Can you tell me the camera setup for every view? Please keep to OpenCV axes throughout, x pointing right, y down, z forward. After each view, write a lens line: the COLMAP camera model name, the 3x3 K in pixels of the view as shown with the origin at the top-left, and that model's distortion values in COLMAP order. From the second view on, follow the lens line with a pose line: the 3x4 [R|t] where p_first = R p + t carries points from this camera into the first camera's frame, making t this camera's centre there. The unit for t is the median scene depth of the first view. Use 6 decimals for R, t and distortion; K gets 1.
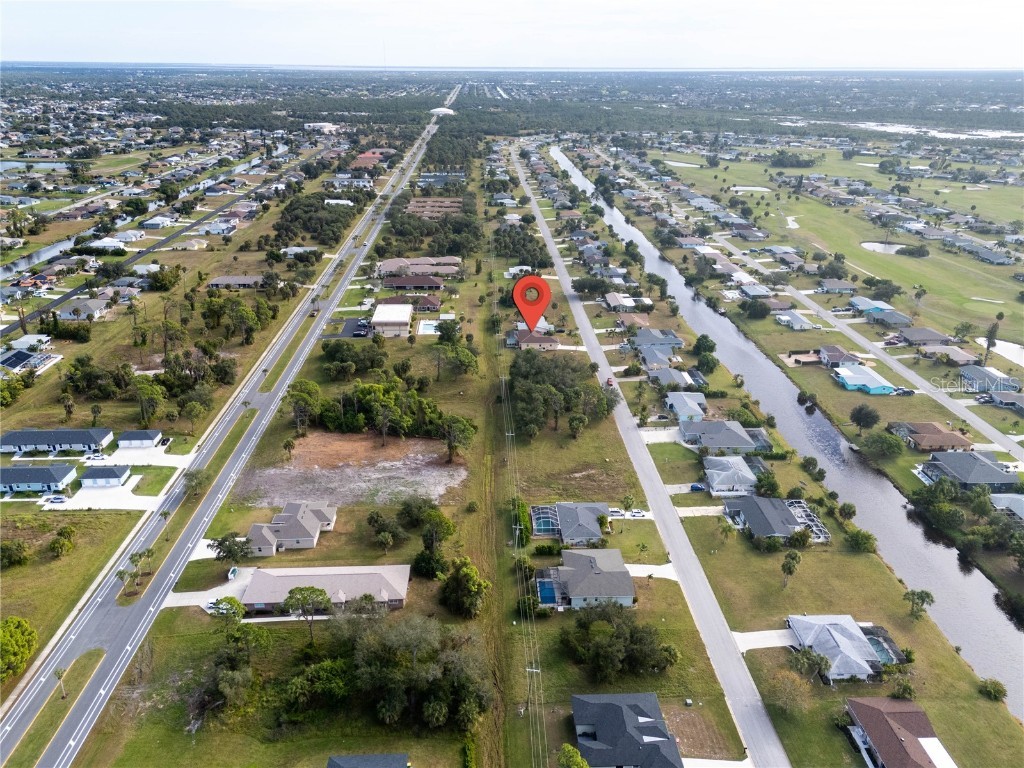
lens RADIAL K [[754.5, 0, 515.2], [0, 754.5, 383.8], [0, 0, 1]] dist [0.081292, -0.080126]
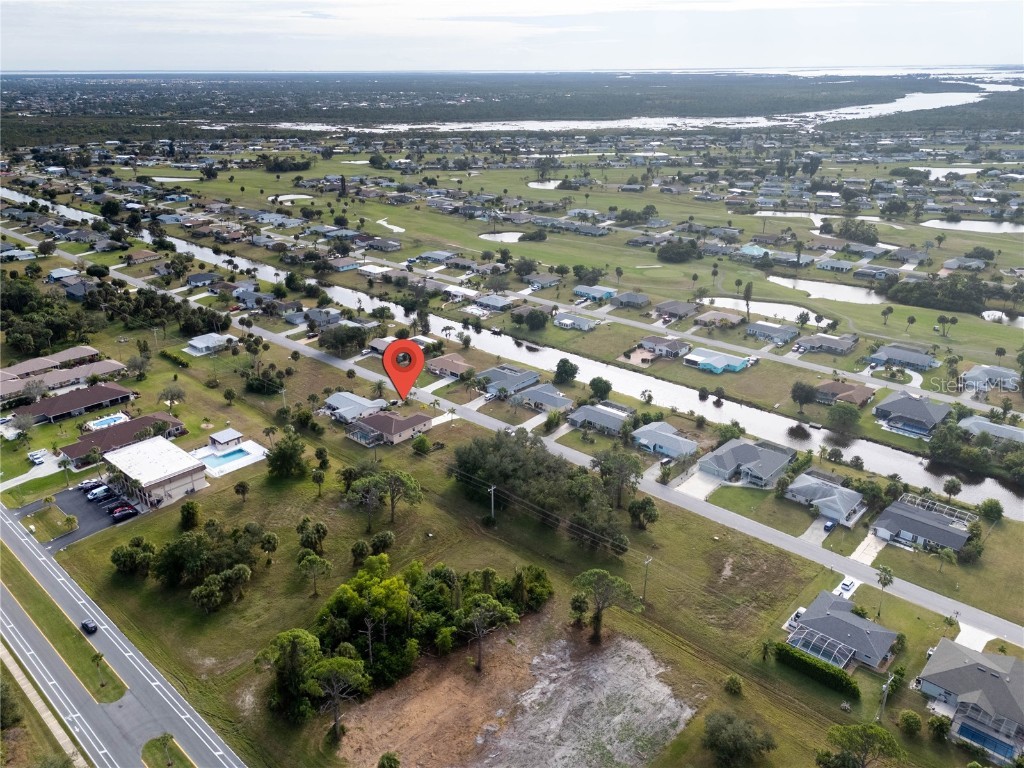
lens RADIAL K [[754.5, 0, 515.2], [0, 754.5, 383.8], [0, 0, 1]] dist [0.081292, -0.080126]
pose [[0.706886, -0.282417, 0.648500, -0.366663], [0.284589, 0.952907, 0.104773, -0.144682], [-0.647550, 0.110494, 0.753969, 0.376488]]
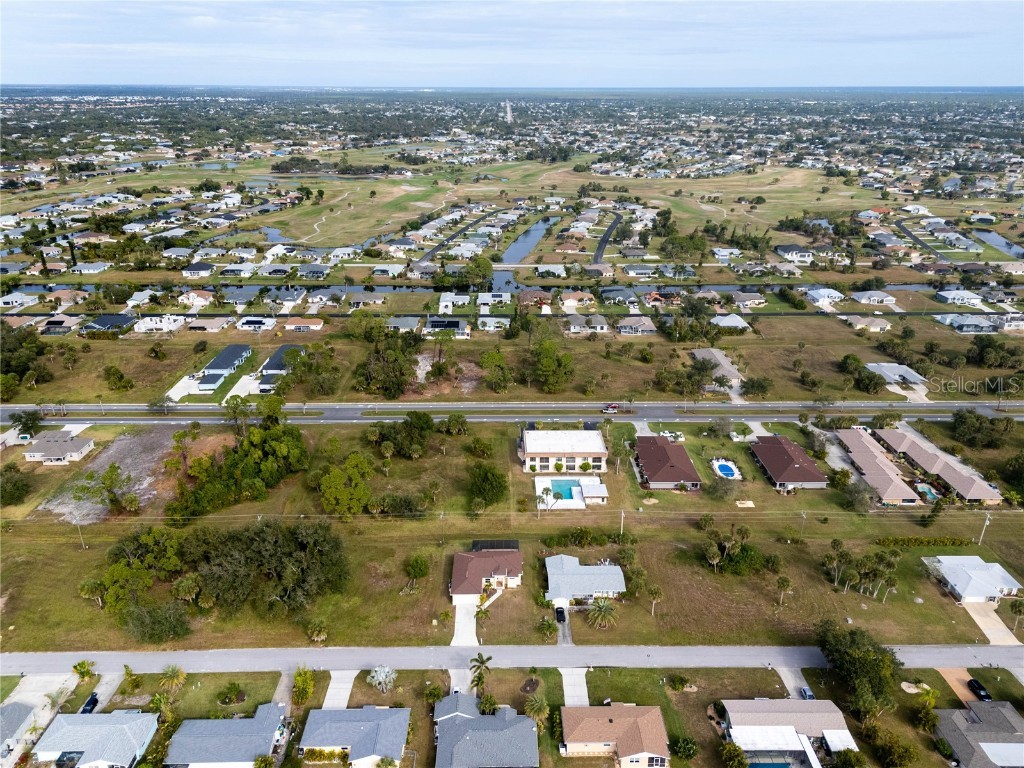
lens RADIAL K [[754.5, 0, 515.2], [0, 754.5, 383.8], [0, 0, 1]] dist [0.081292, -0.080126]
pose [[-0.032280, 0.359457, -0.932603, 0.516858], [-0.390494, 0.854391, 0.342828, -0.393459], [0.920040, 0.375242, 0.112786, 0.930487]]
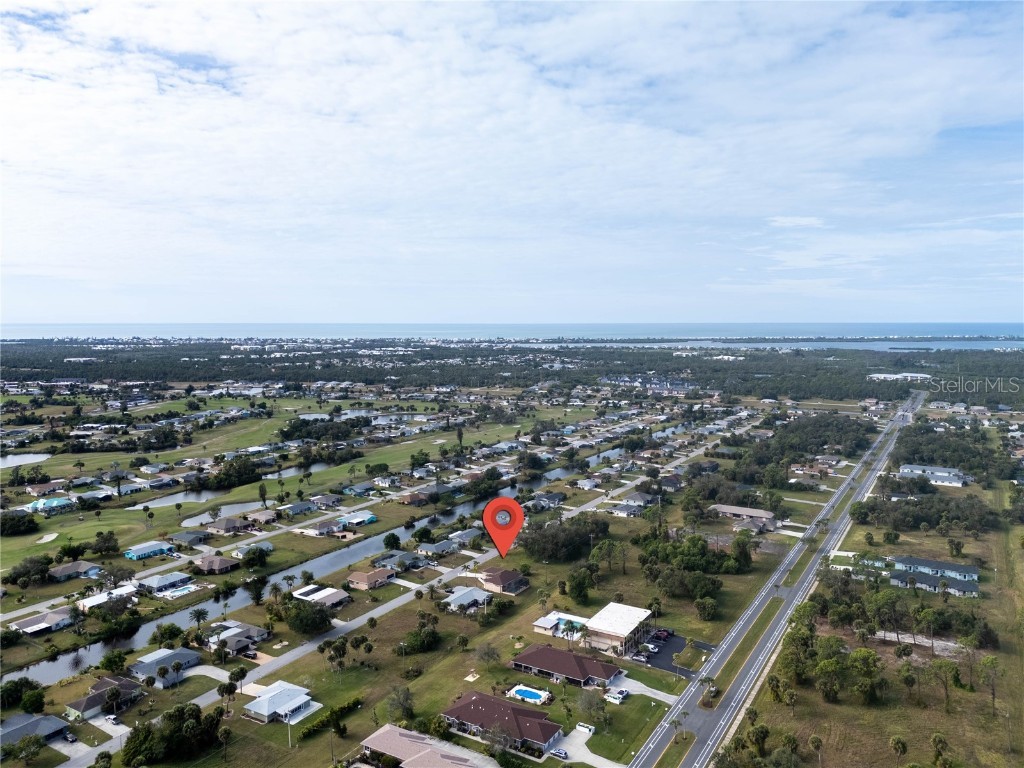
lens RADIAL K [[754.5, 0, 515.2], [0, 754.5, 383.8], [0, 0, 1]] dist [0.081292, -0.080126]
pose [[-0.835522, -0.055655, 0.546632, -0.526926], [0.207040, 0.889638, 0.407037, -0.698623], [-0.508958, 0.453263, -0.731789, 1.639376]]
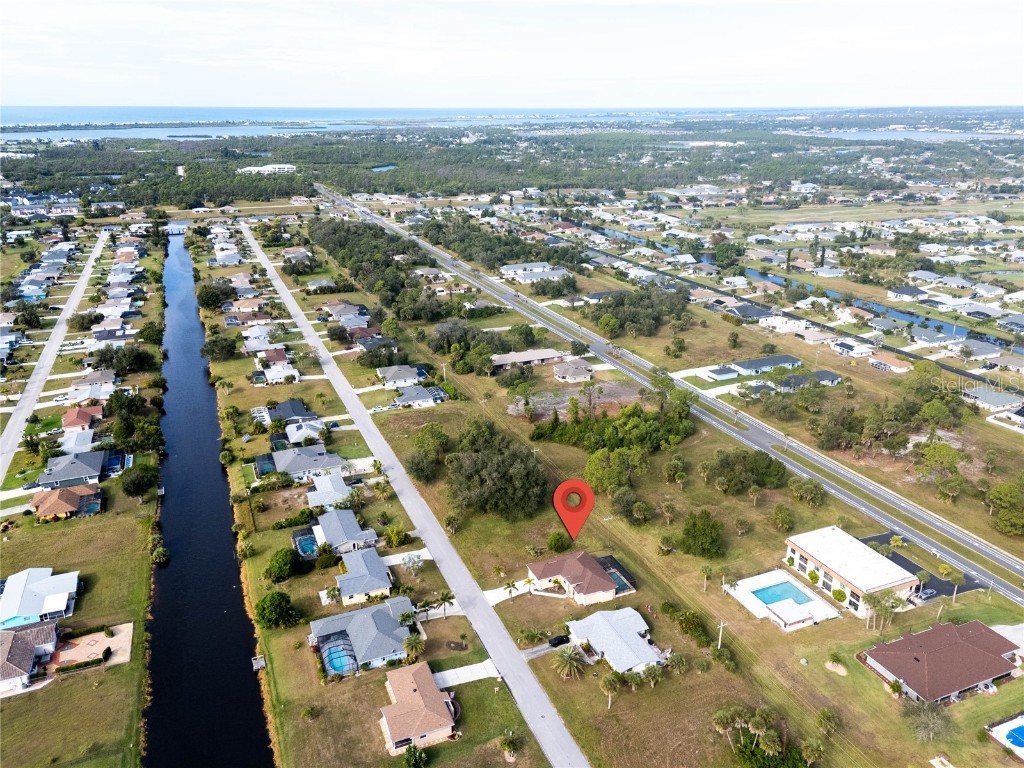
lens RADIAL K [[754.5, 0, 515.2], [0, 754.5, 383.8], [0, 0, 1]] dist [0.081292, -0.080126]
pose [[-0.938042, 0.112193, -0.327858, 0.249654], [-0.141668, 0.739292, 0.658315, -0.559597], [0.316240, 0.663973, -0.677592, 1.318411]]
